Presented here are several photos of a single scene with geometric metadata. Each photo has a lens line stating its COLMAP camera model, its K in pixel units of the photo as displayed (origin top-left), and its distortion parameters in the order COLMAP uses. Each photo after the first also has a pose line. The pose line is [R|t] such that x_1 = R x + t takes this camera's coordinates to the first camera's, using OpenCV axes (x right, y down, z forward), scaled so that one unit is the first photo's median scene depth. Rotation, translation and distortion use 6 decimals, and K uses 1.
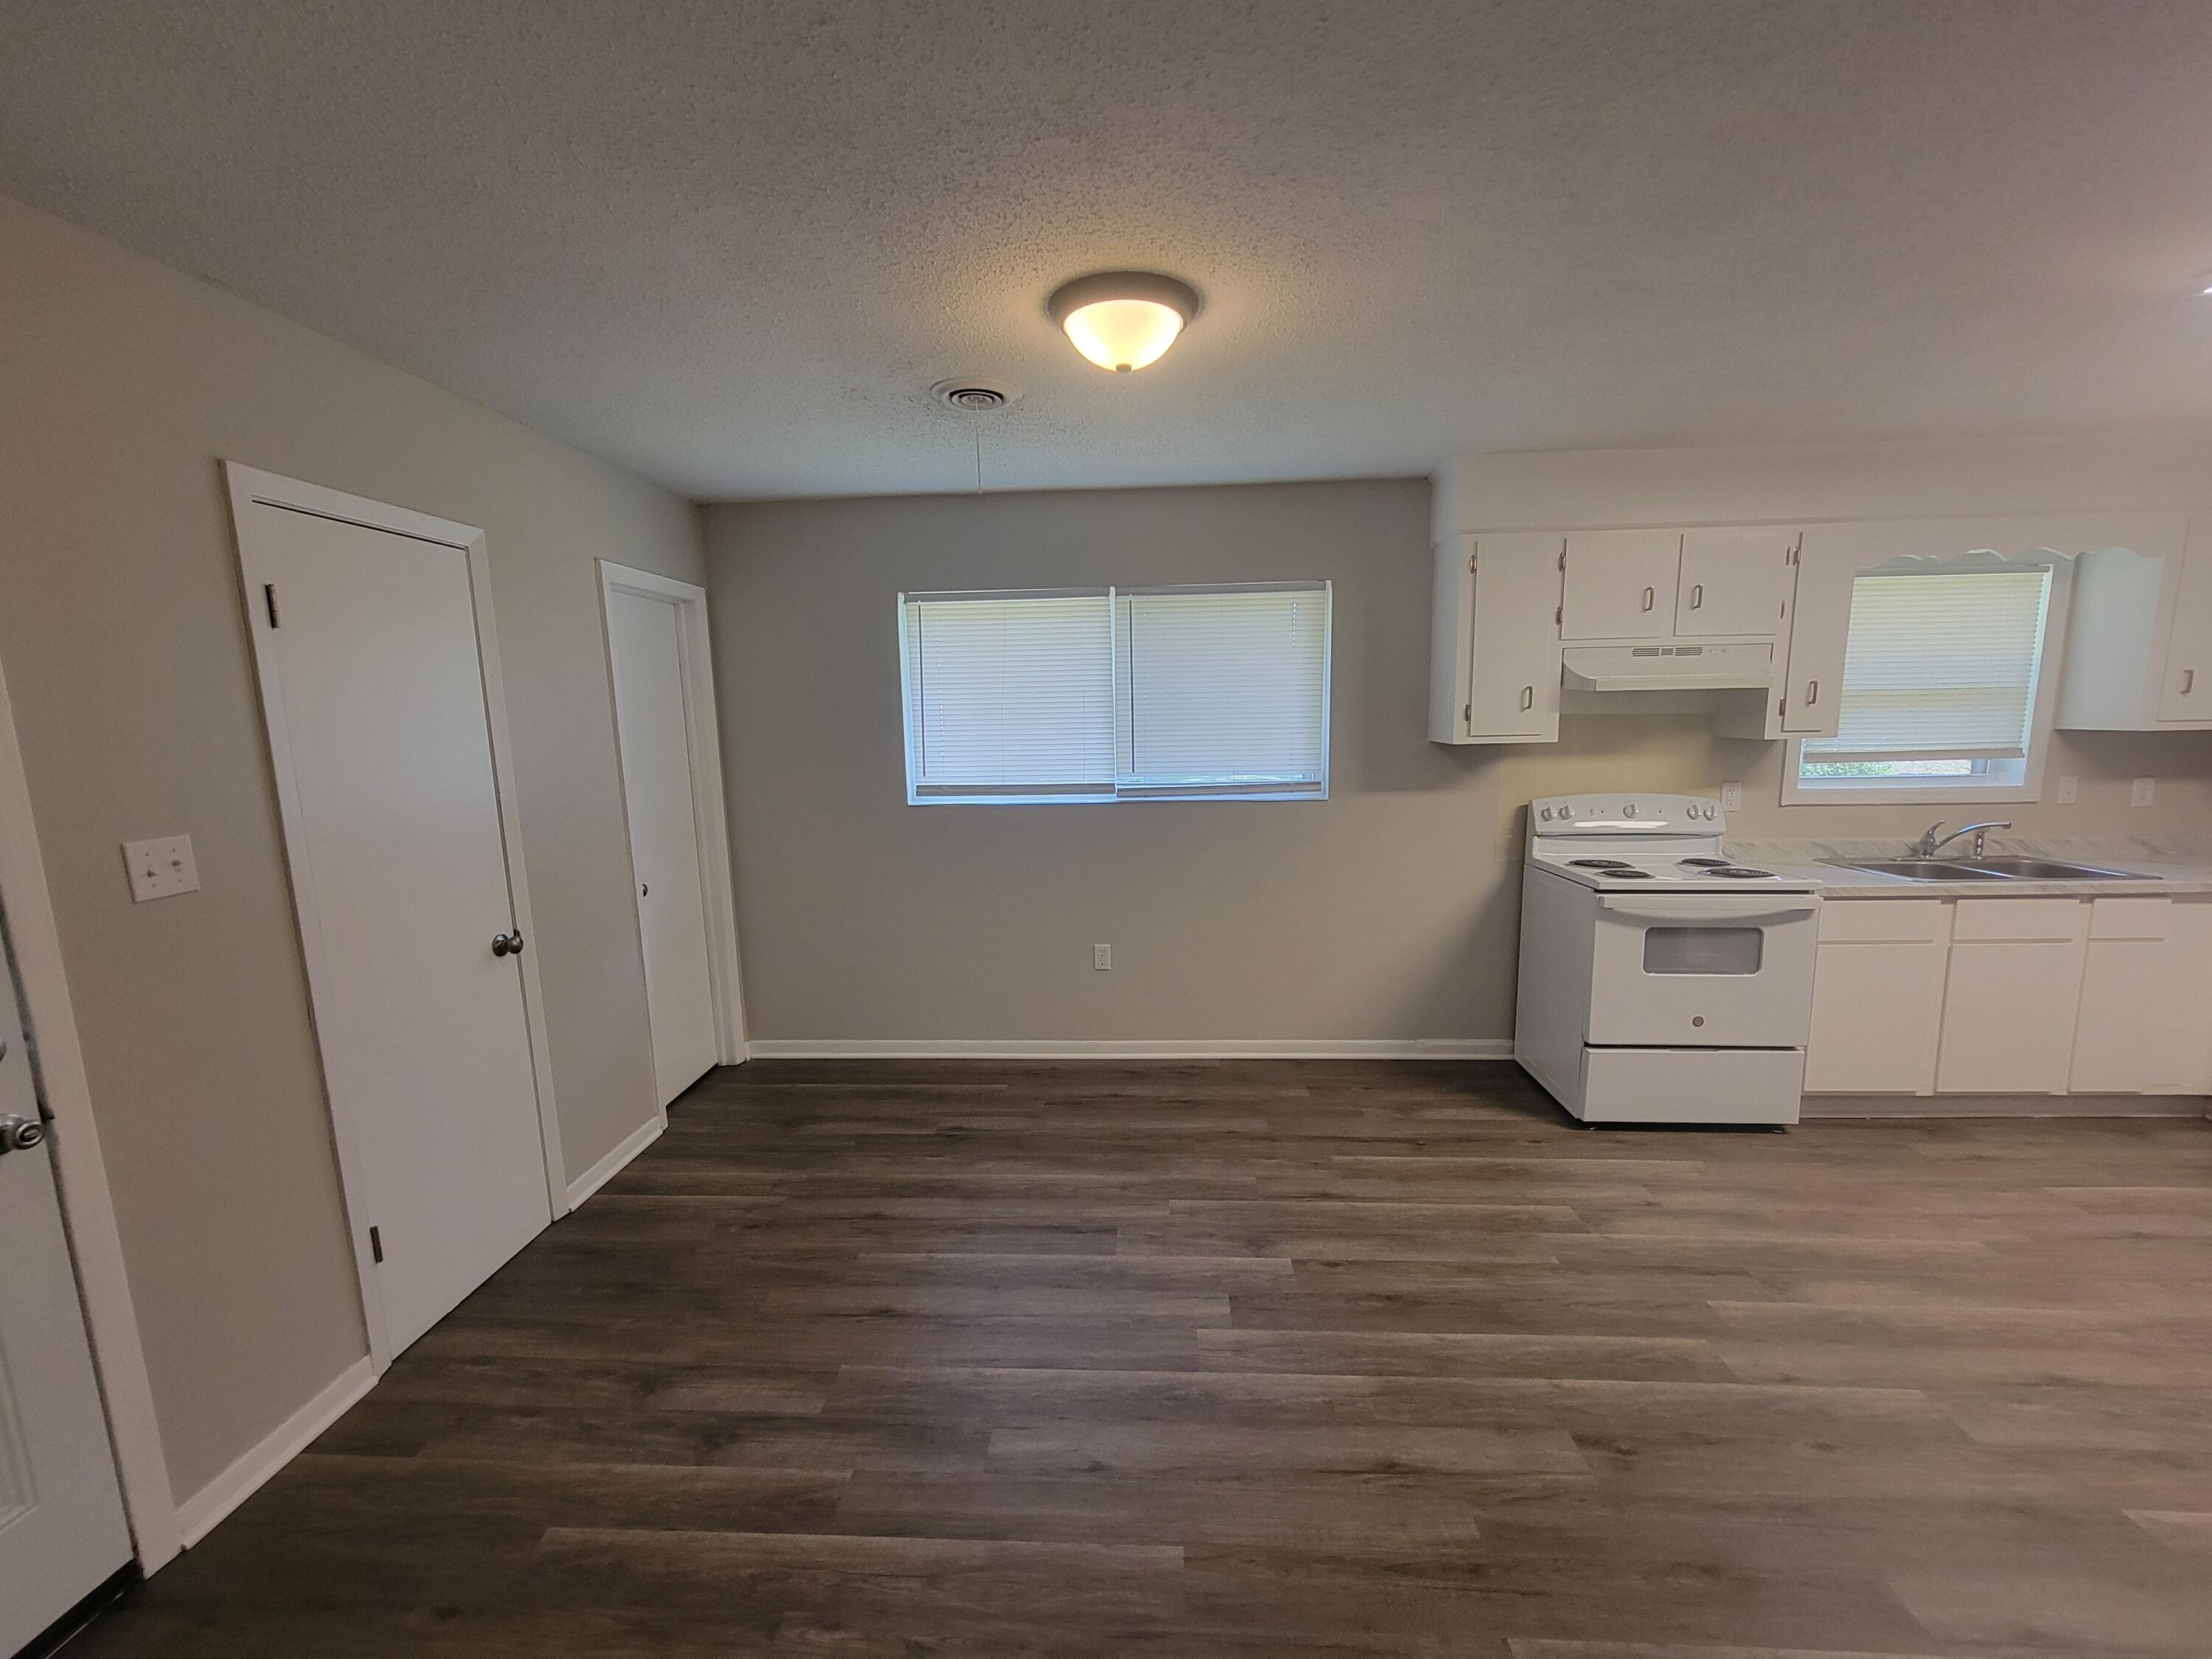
lens RADIAL K [[902.6, 0, 1107.6], [0, 902.6, 844.3], [0, 0, 1]] dist [-0.006569, 0.001971]
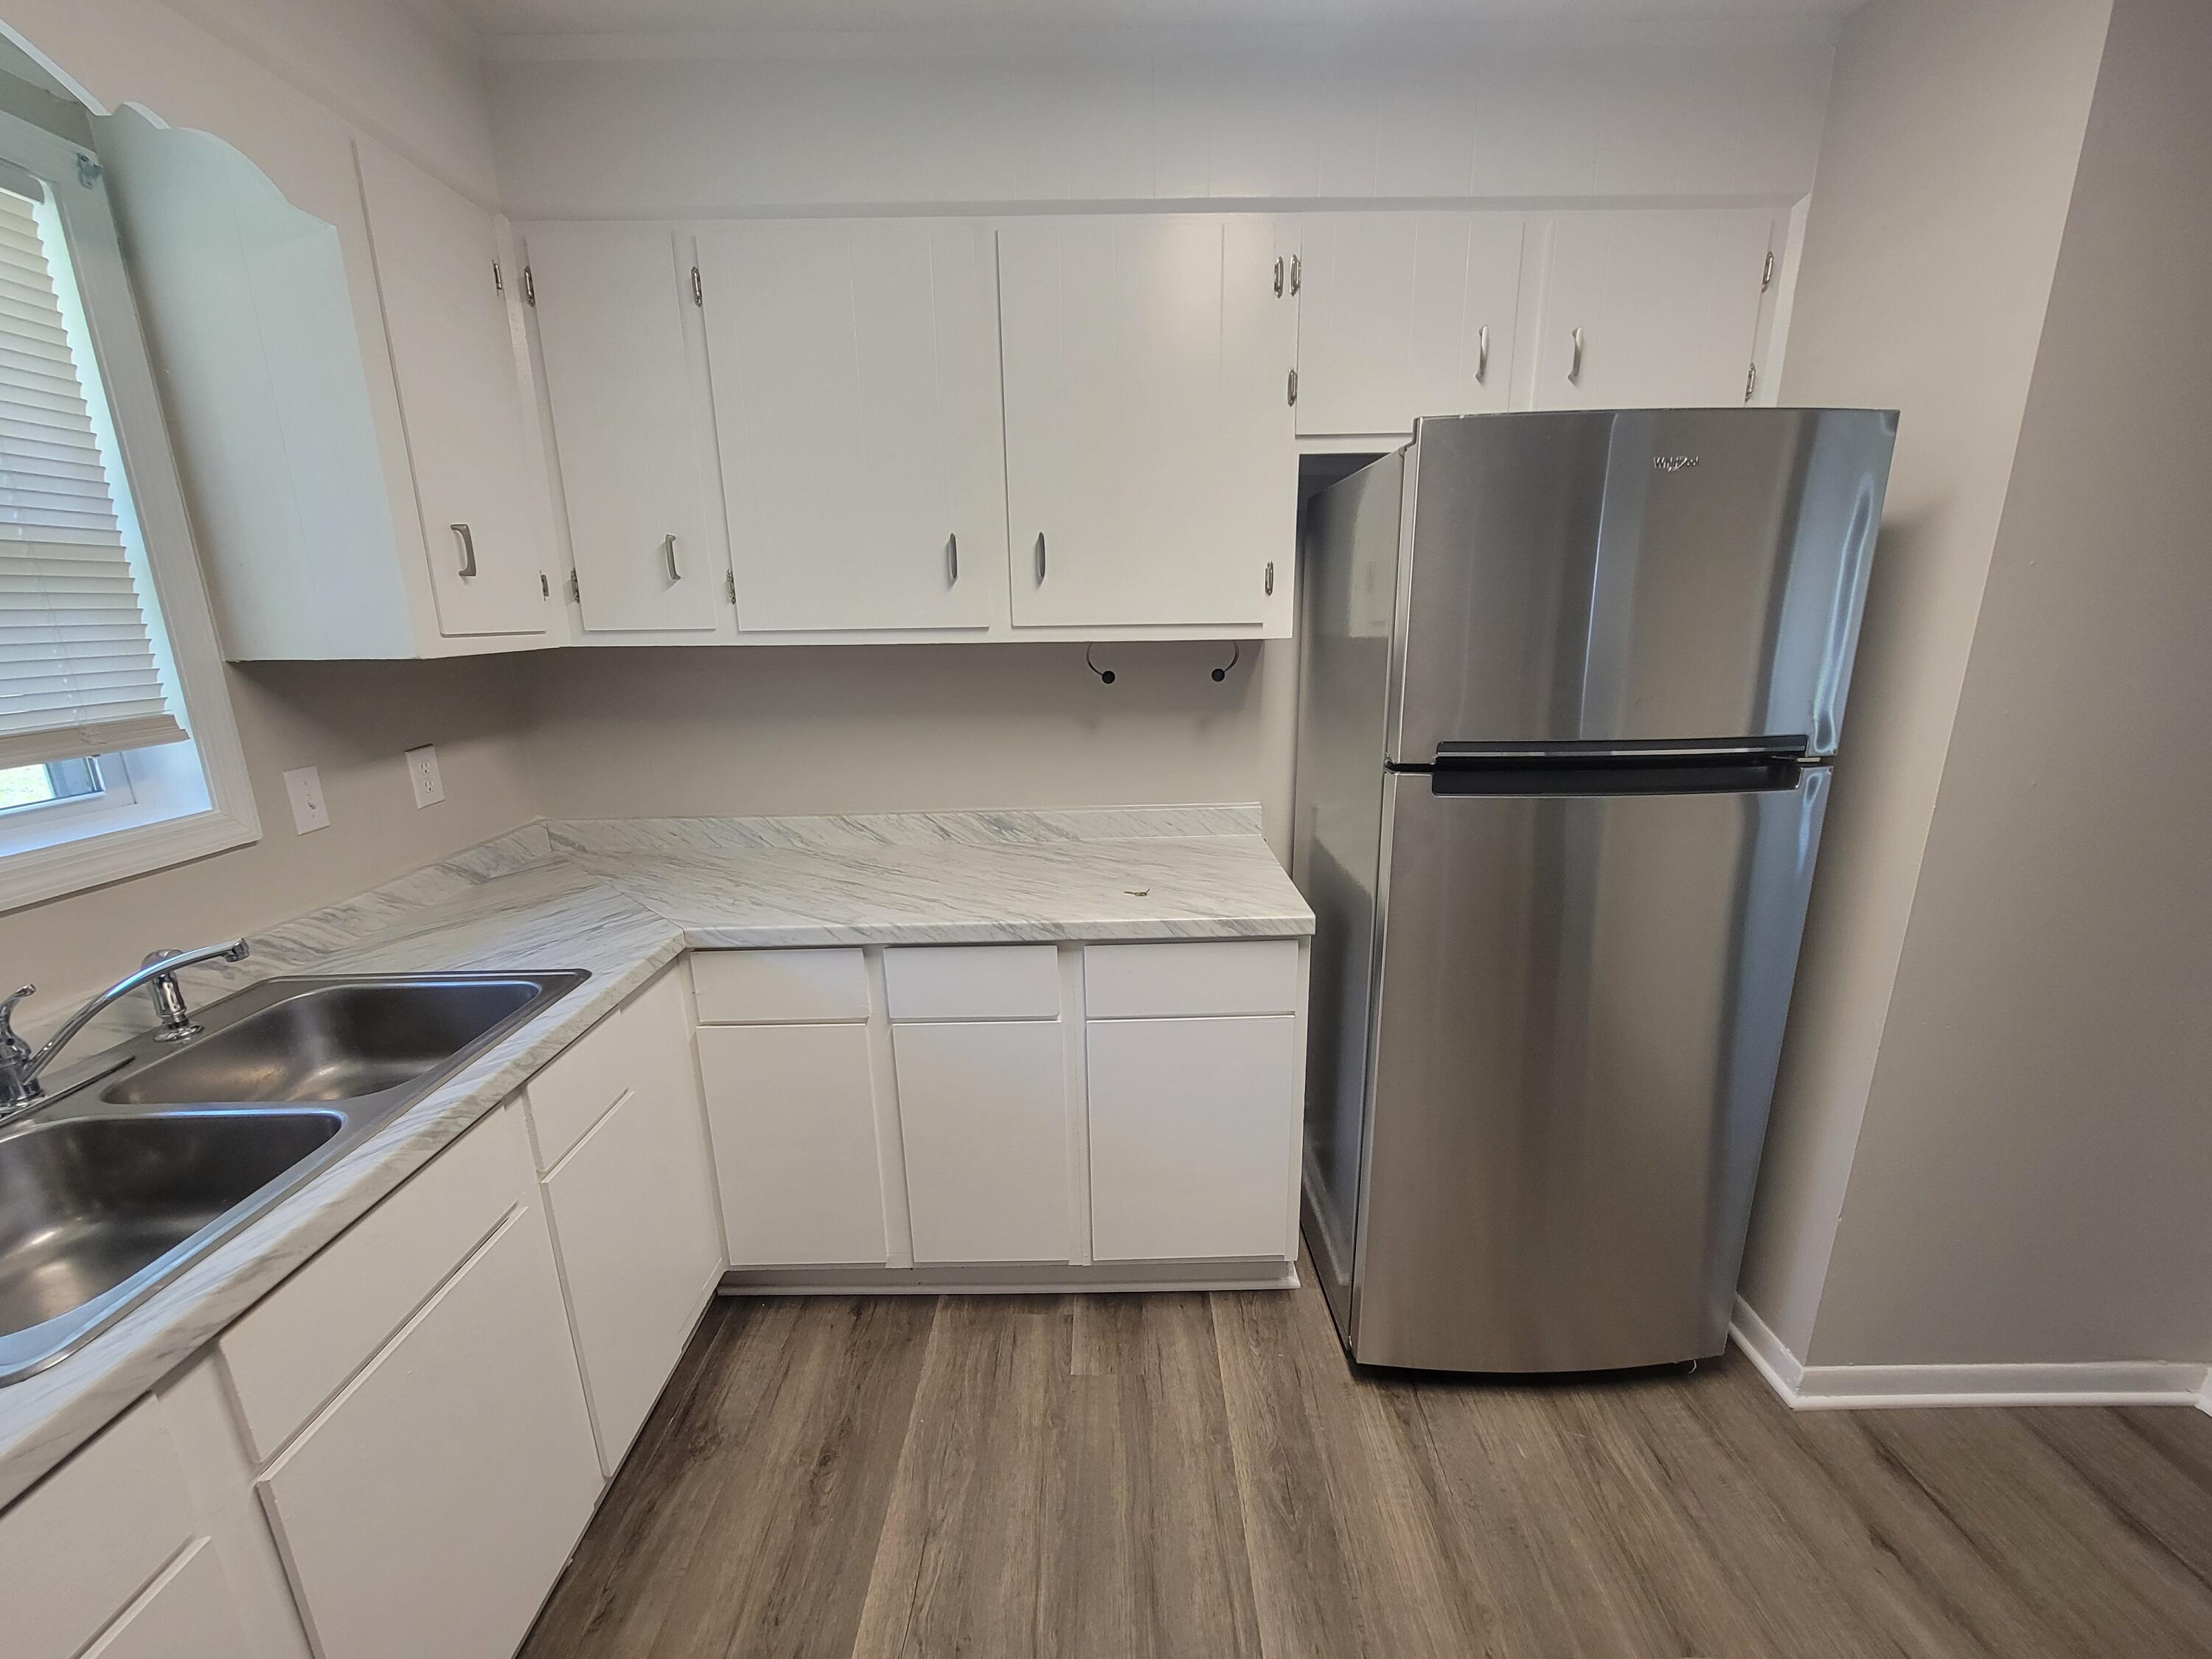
lens RADIAL K [[902.6, 0, 1105.5], [0, 902.6, 846.5], [0, 0, 1]] dist [-0.006569, 0.001971]
pose [[-0.061289, -0.234037, 0.970294, 0.659640], [0.158745, 0.957462, 0.240969, -0.088905], [-0.985415, 0.168798, -0.021530, 0.676935]]
